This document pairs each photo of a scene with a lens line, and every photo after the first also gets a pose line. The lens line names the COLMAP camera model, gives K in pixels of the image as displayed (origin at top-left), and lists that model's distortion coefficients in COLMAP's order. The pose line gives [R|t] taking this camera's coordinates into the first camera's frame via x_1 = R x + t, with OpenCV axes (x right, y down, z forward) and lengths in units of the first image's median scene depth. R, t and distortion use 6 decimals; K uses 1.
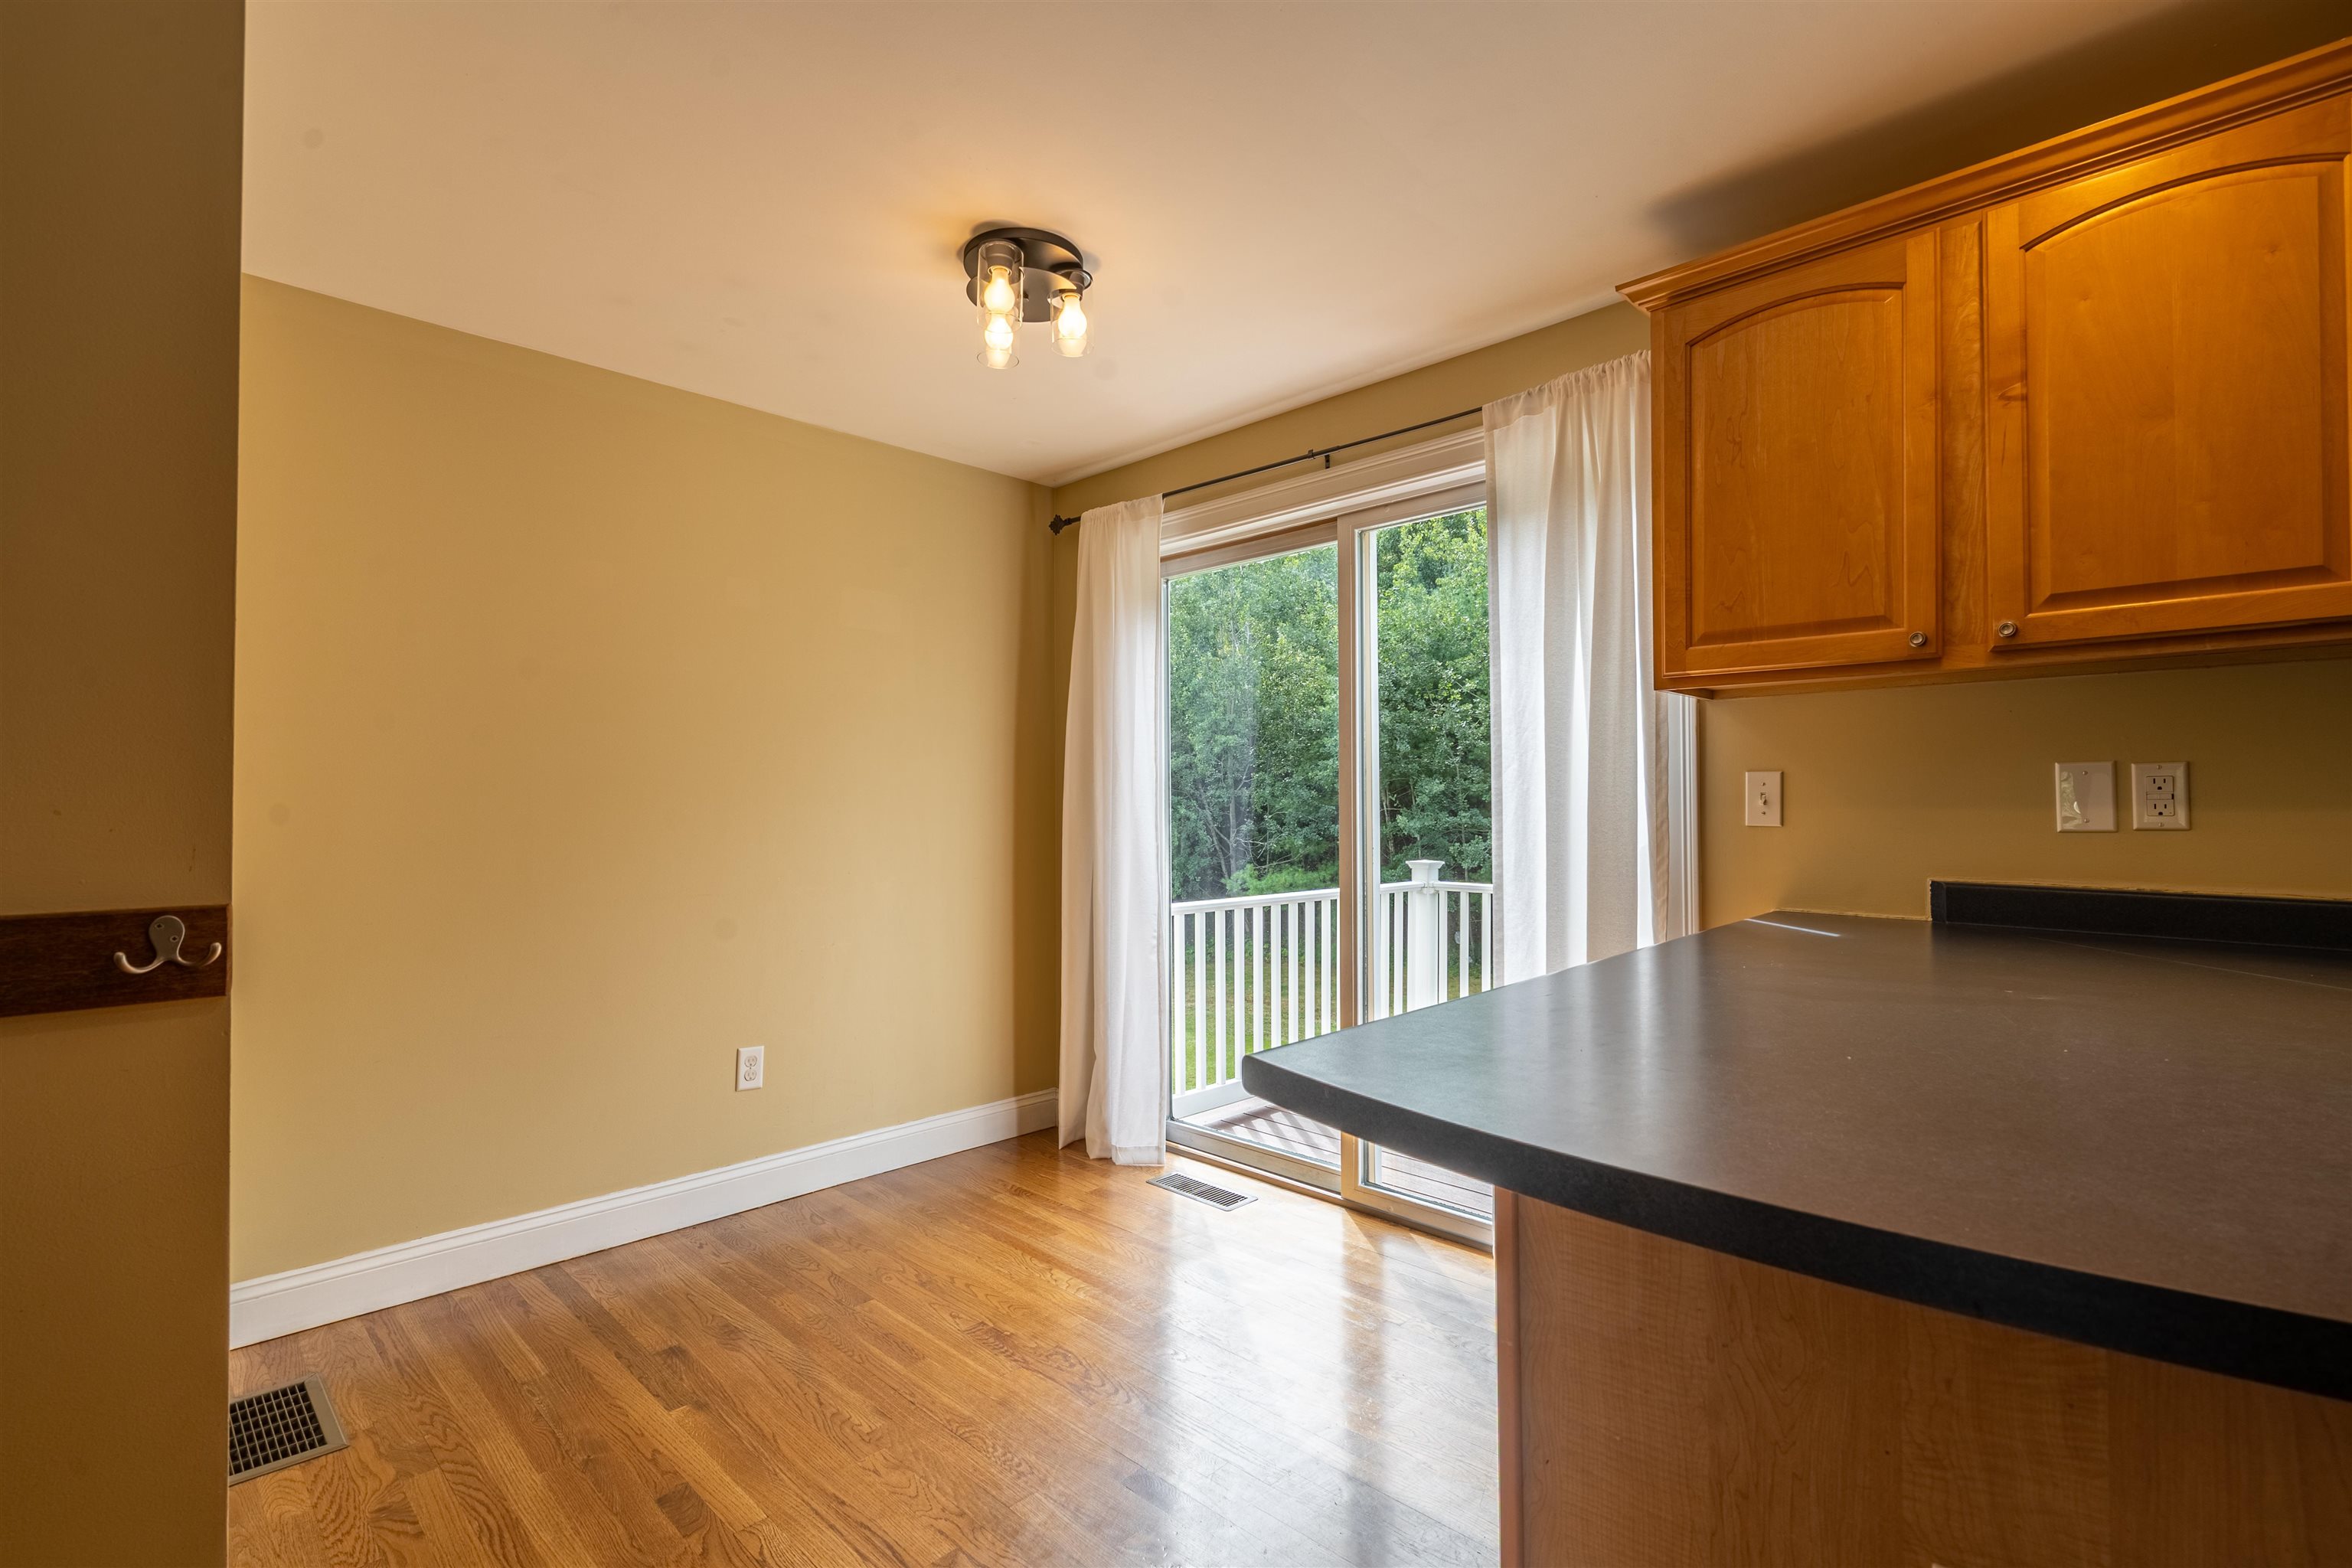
lens RADIAL K [[1073.9, 0, 1178.8], [0, 1073.9, 771.2], [0, 0, 1]] dist [-0.002339, -0.001106]
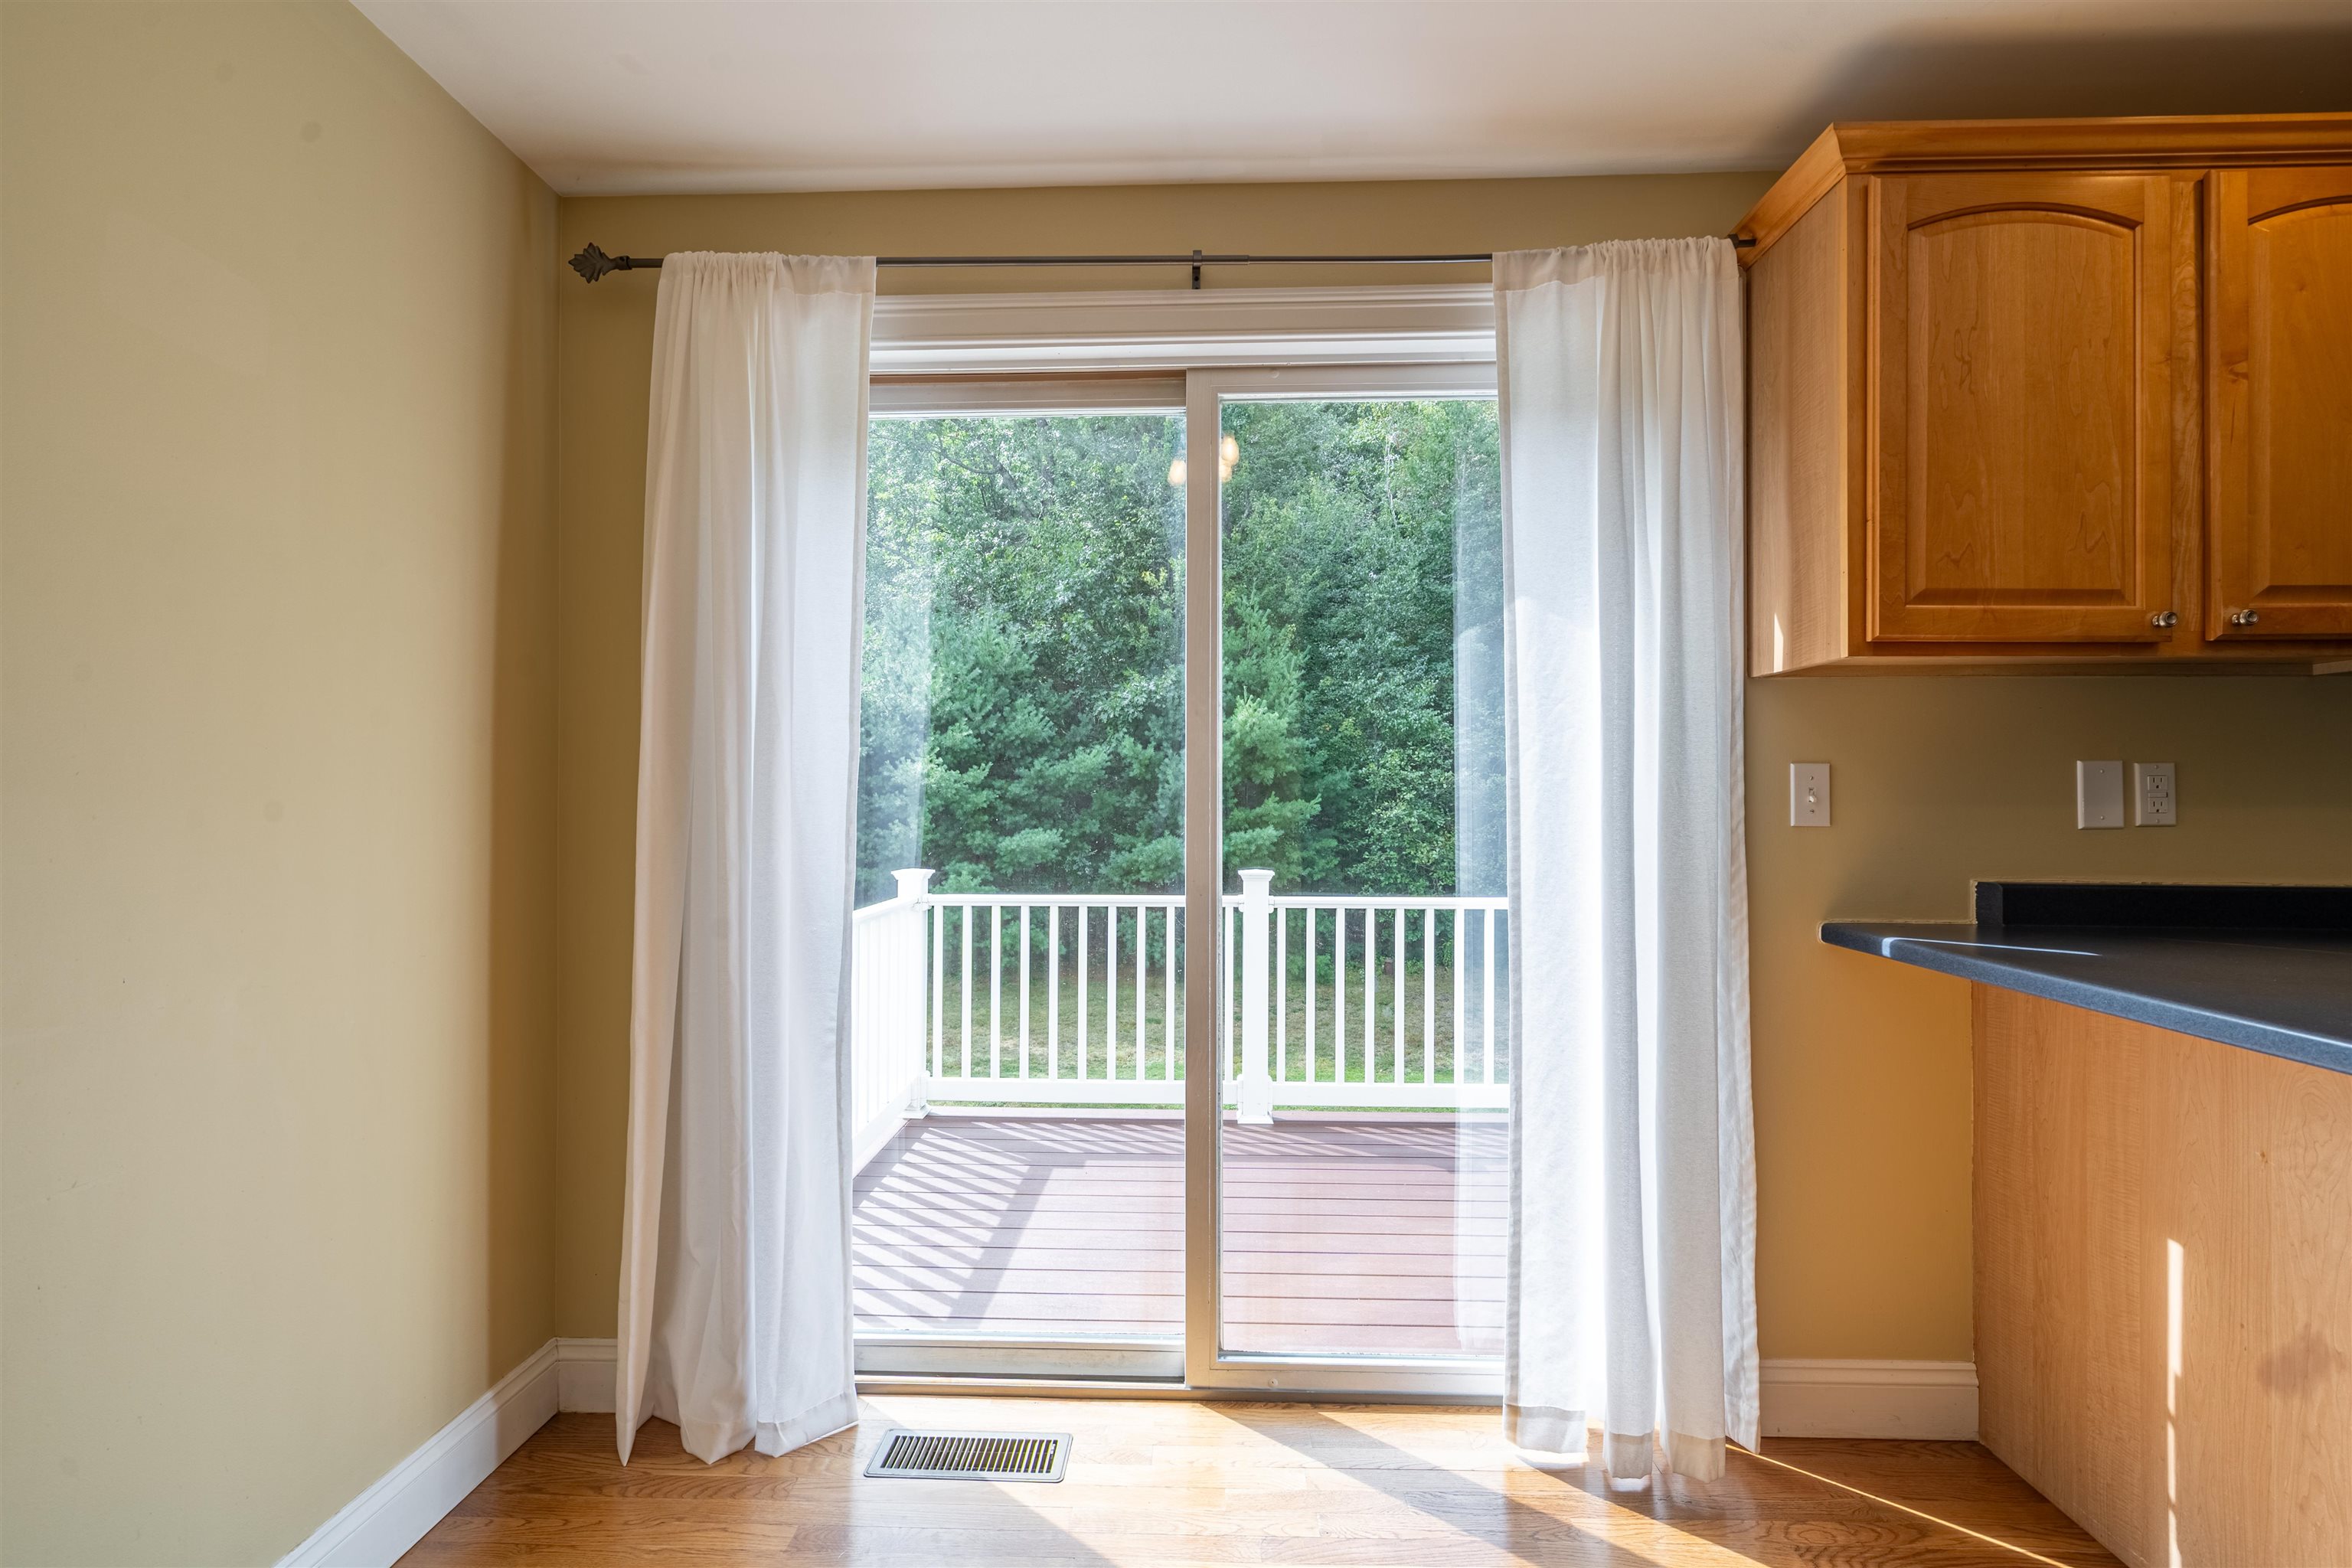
lens RADIAL K [[1073.9, 0, 1221.7], [0, 1073.9, 783.5], [0, 0, 1]] dist [-0.002339, -0.001106]
pose [[0.738165, 0.013125, 0.674492, -0.339065], [-0.022880, 0.999723, 0.005586, 0.019100], [-0.674232, -0.019556, 0.738261, 0.579927]]
